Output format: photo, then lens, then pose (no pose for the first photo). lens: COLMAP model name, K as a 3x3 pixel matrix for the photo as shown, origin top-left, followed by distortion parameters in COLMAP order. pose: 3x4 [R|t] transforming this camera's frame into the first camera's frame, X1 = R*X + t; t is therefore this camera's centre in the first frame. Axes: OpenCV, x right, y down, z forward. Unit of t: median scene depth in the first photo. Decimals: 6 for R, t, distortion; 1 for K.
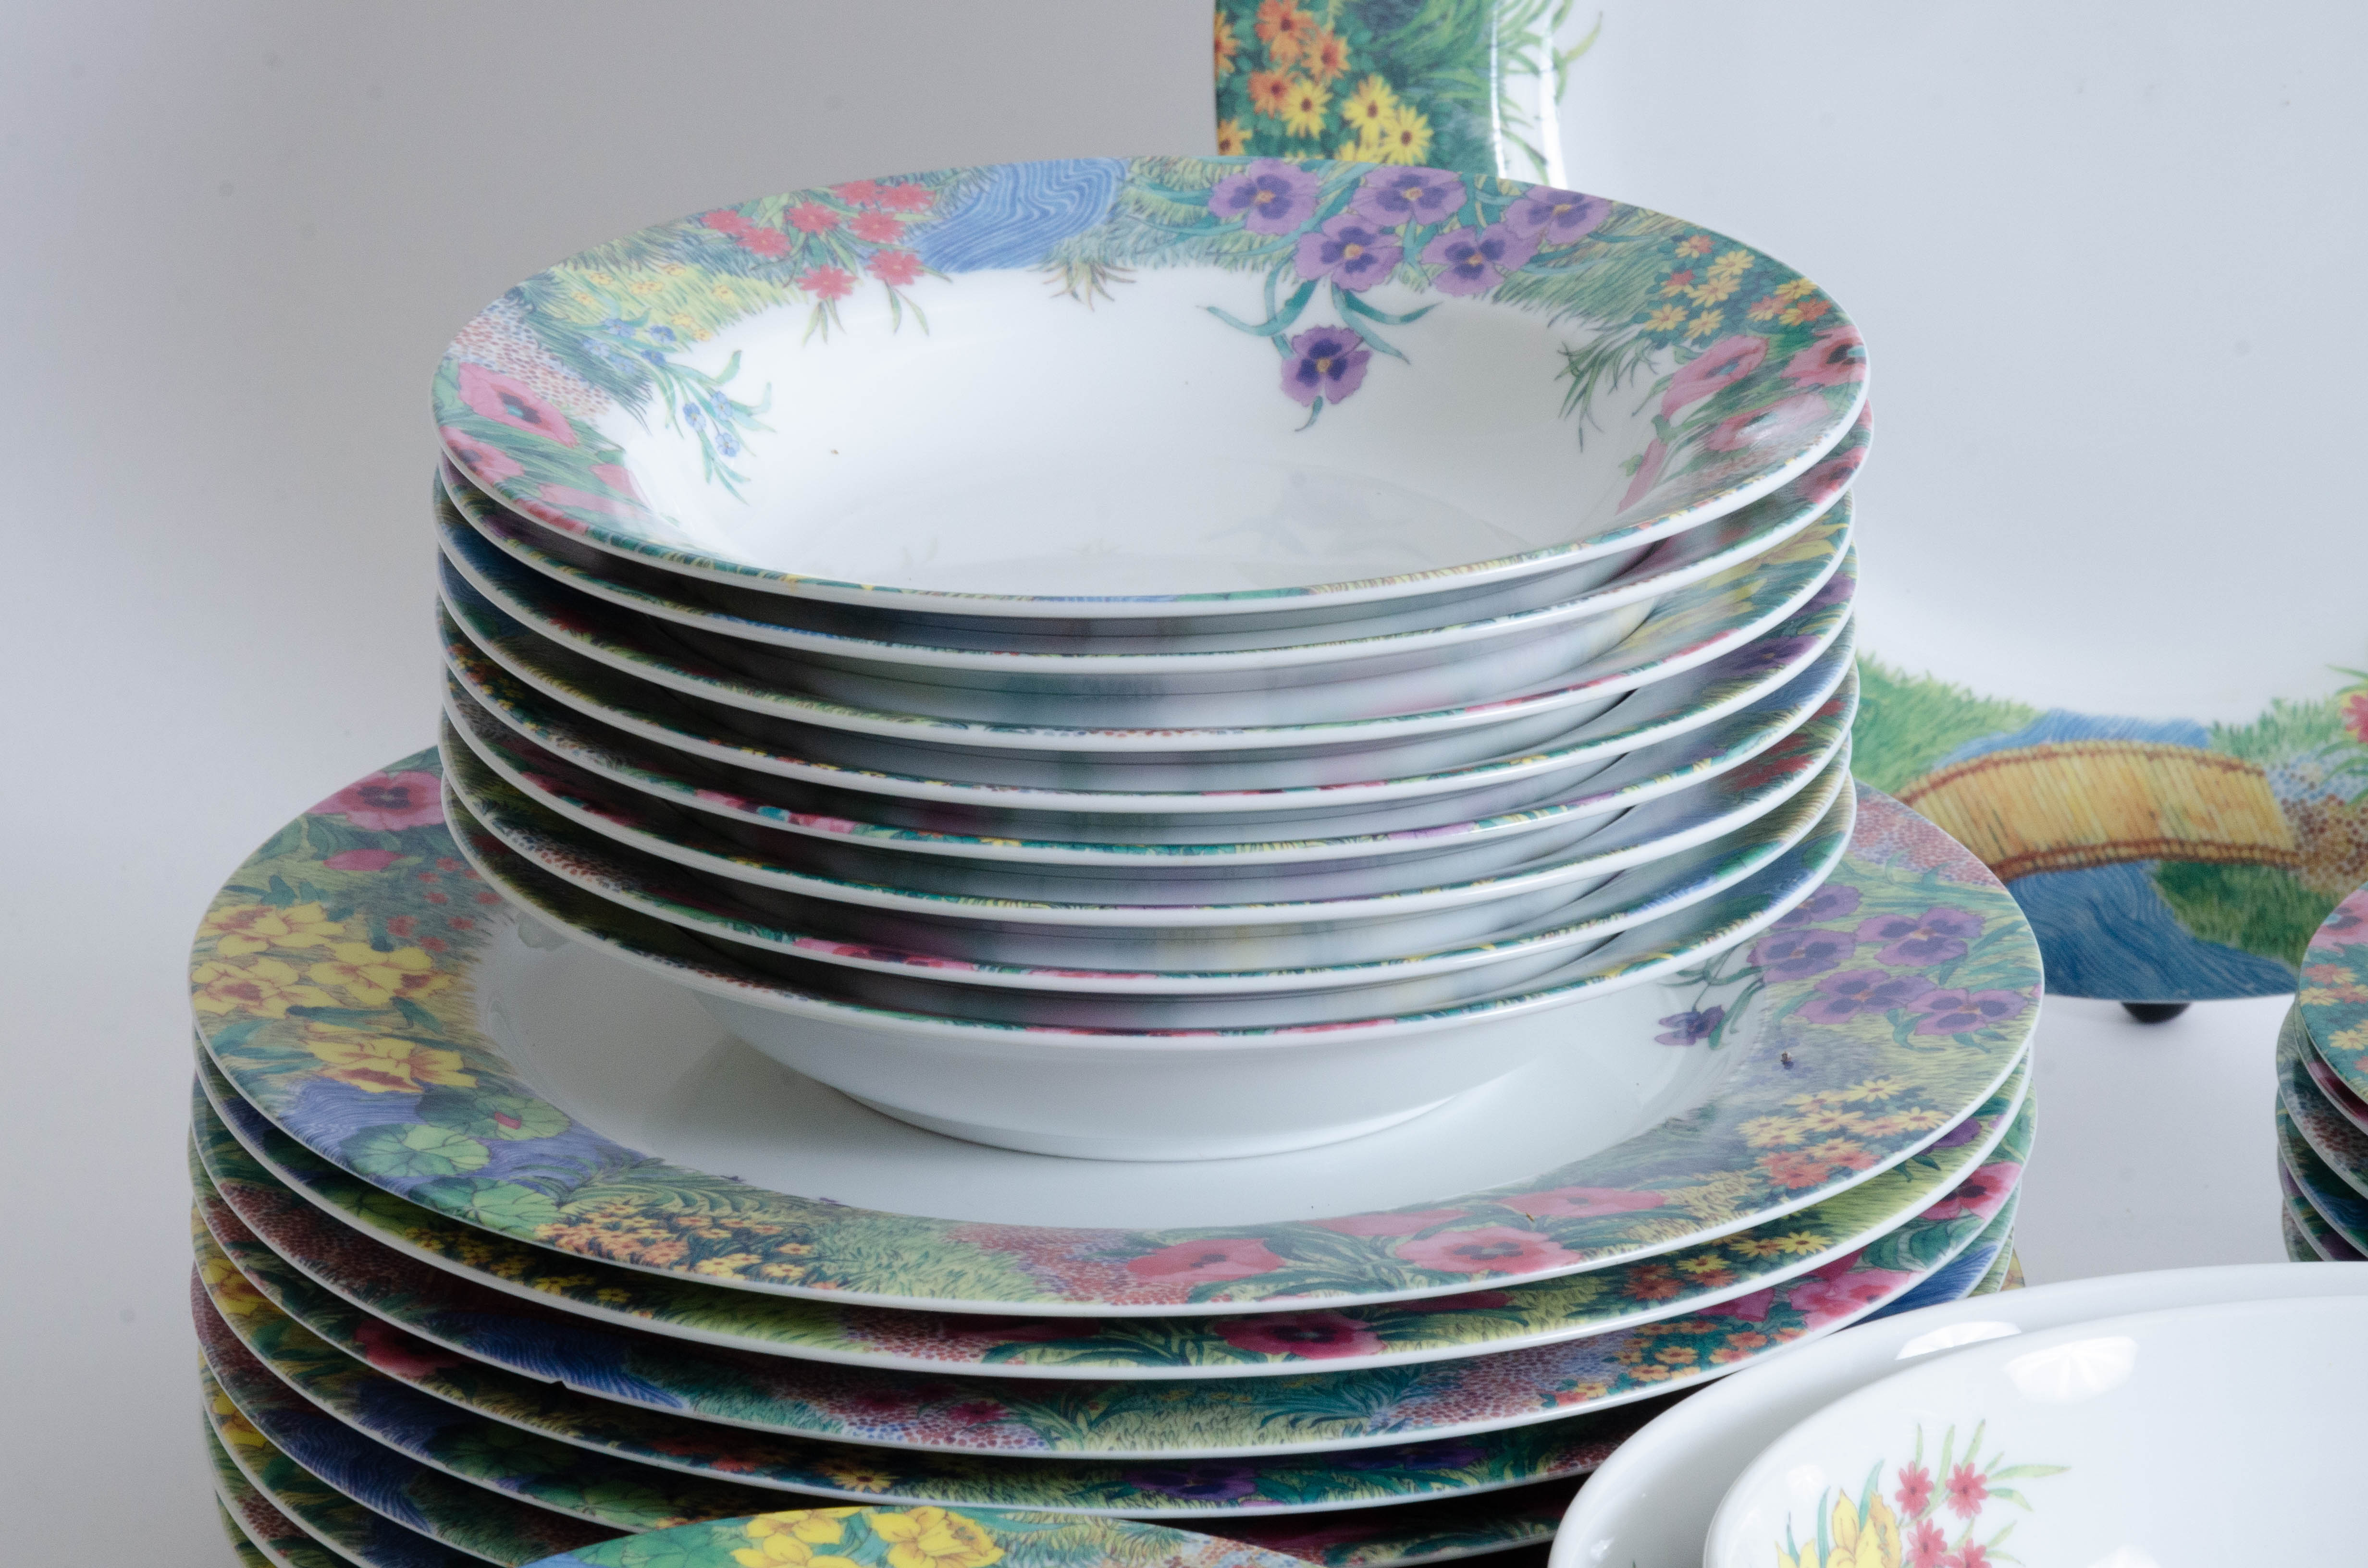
lens RADIAL K [[9895.8, 0, 1182.6], [0, 9895.8, 810.3], [0, 0, 1]] dist [1.338374, 3.718566]
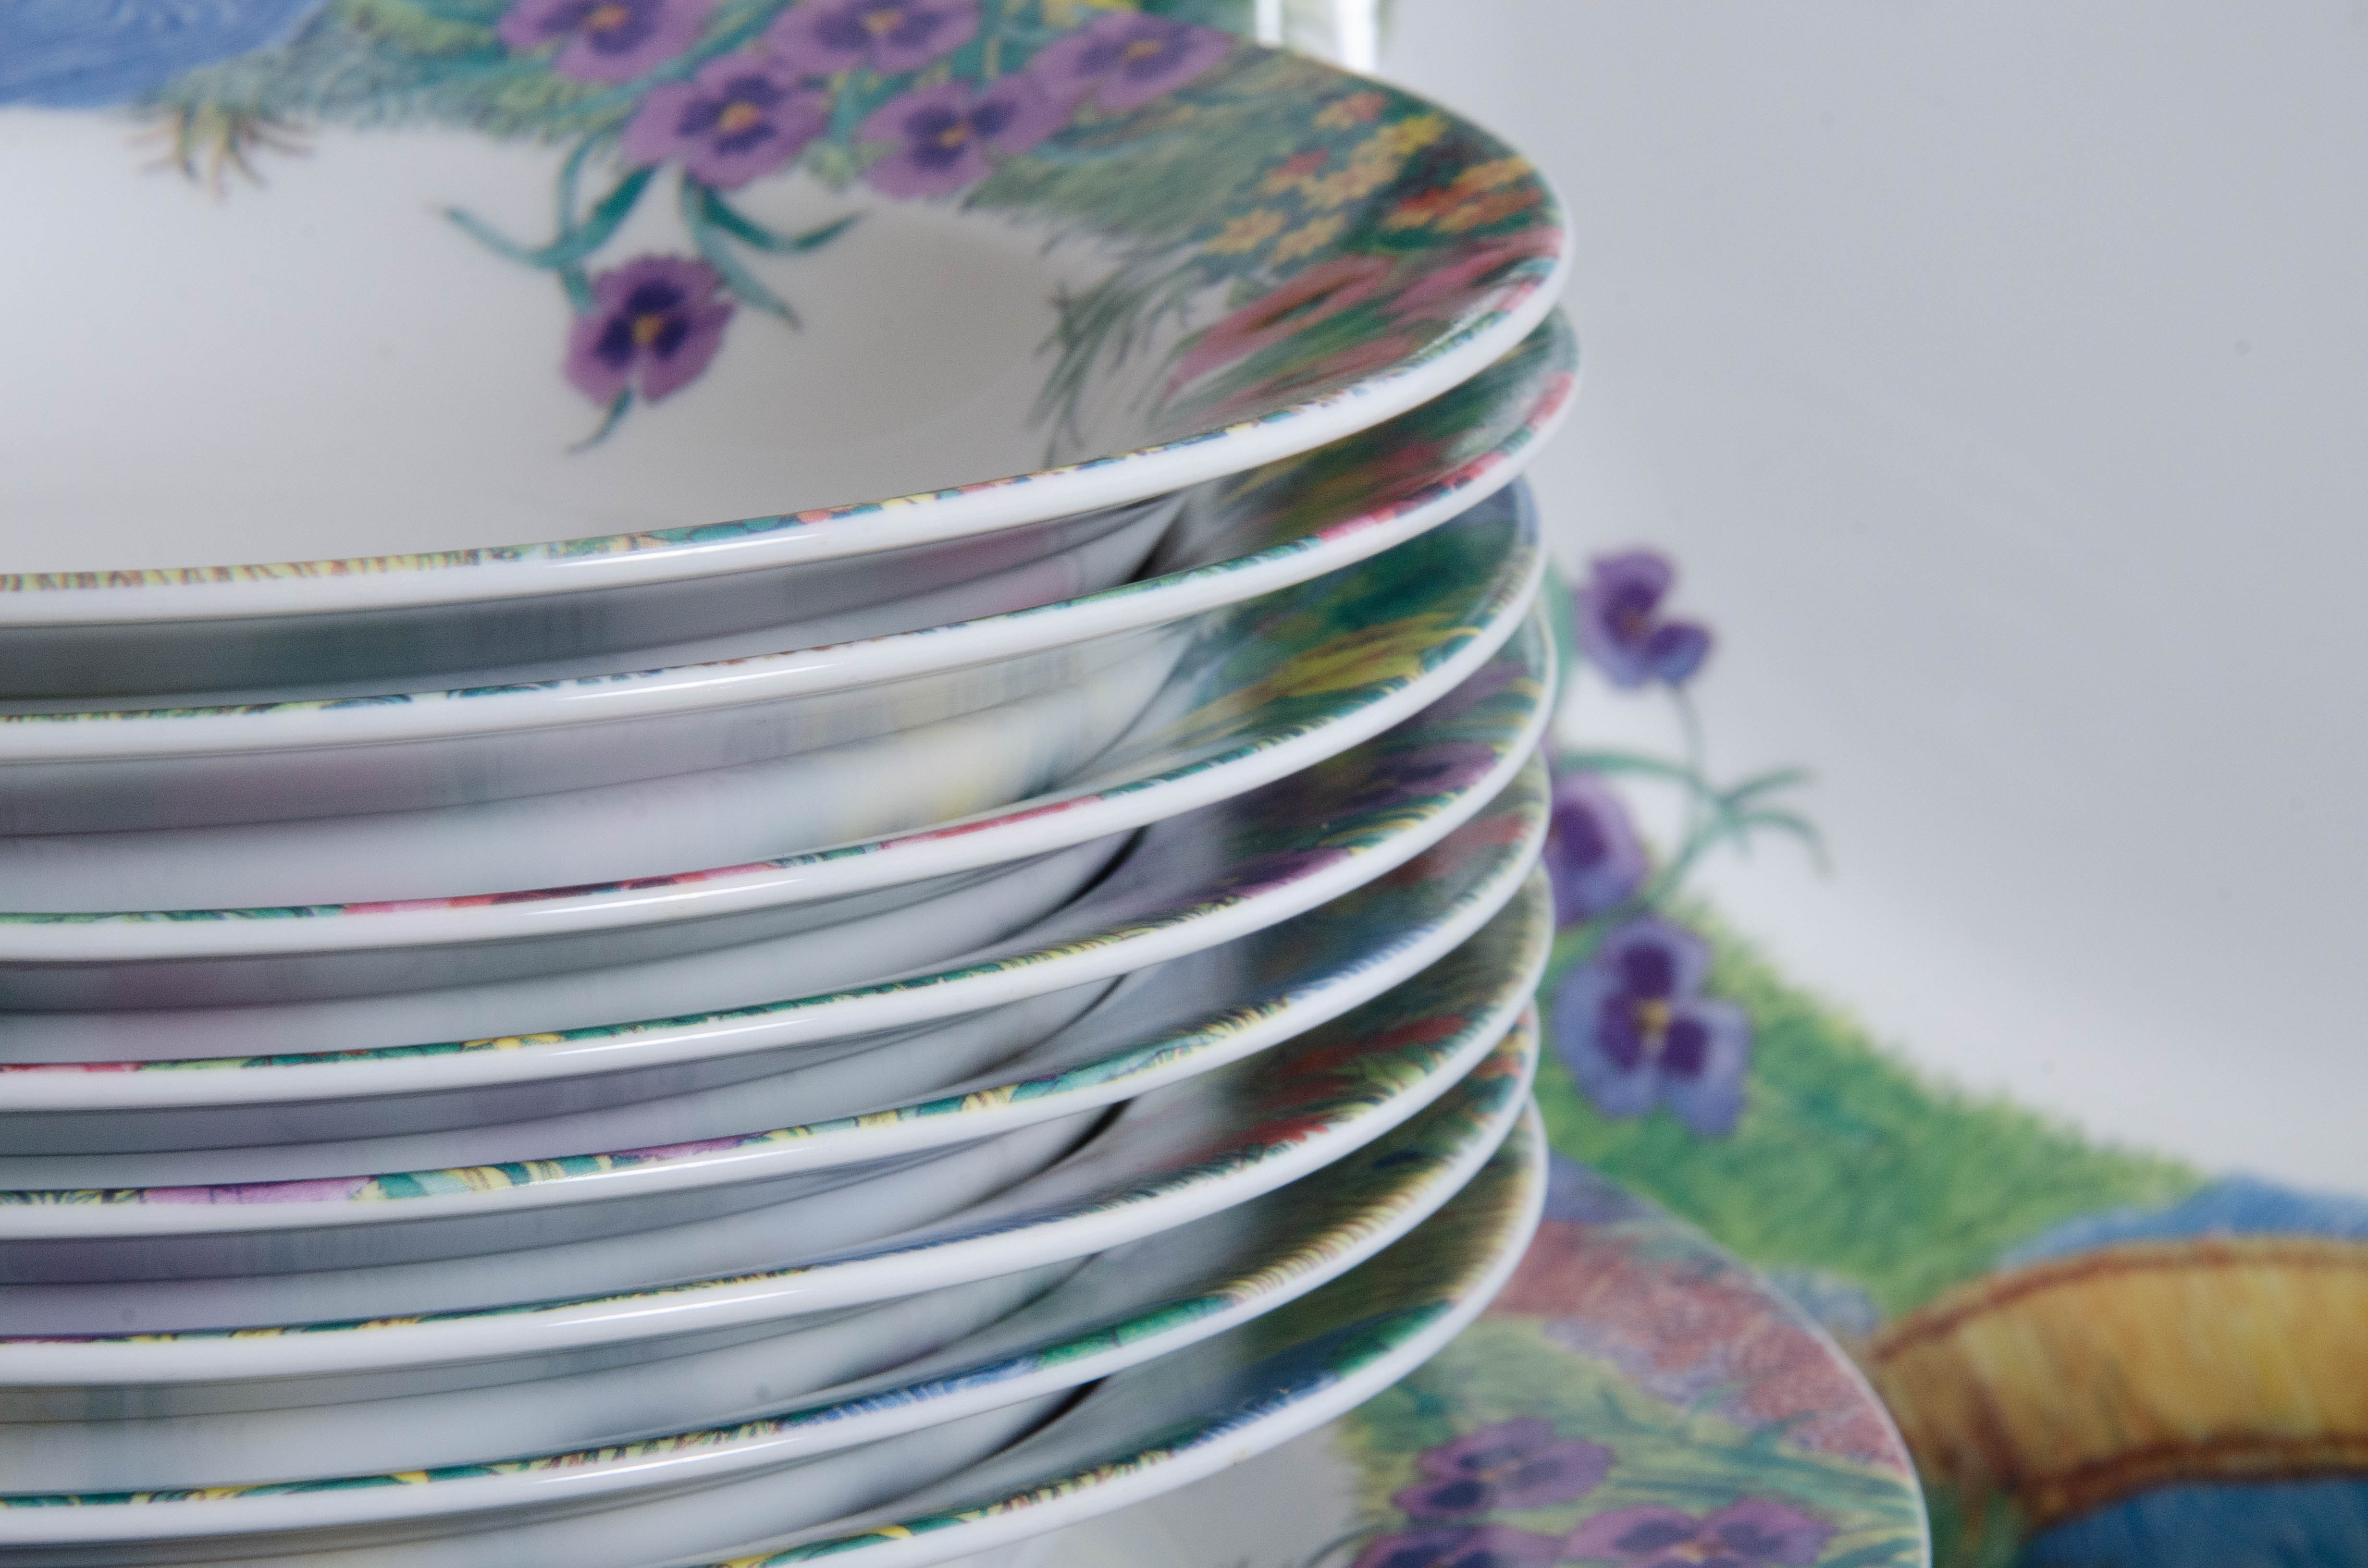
lens RADIAL K [[8712.6, 0, 1184.0], [0, 8712.6, 784.0], [0, 0, 1]] dist [0.903627, 1.114882]
pose [[0.986616, 0.059608, -0.151773, 0.108599], [-0.071847, 0.994479, -0.076477, 0.009698], [0.146376, 0.086358, 0.985452, 0.567488]]
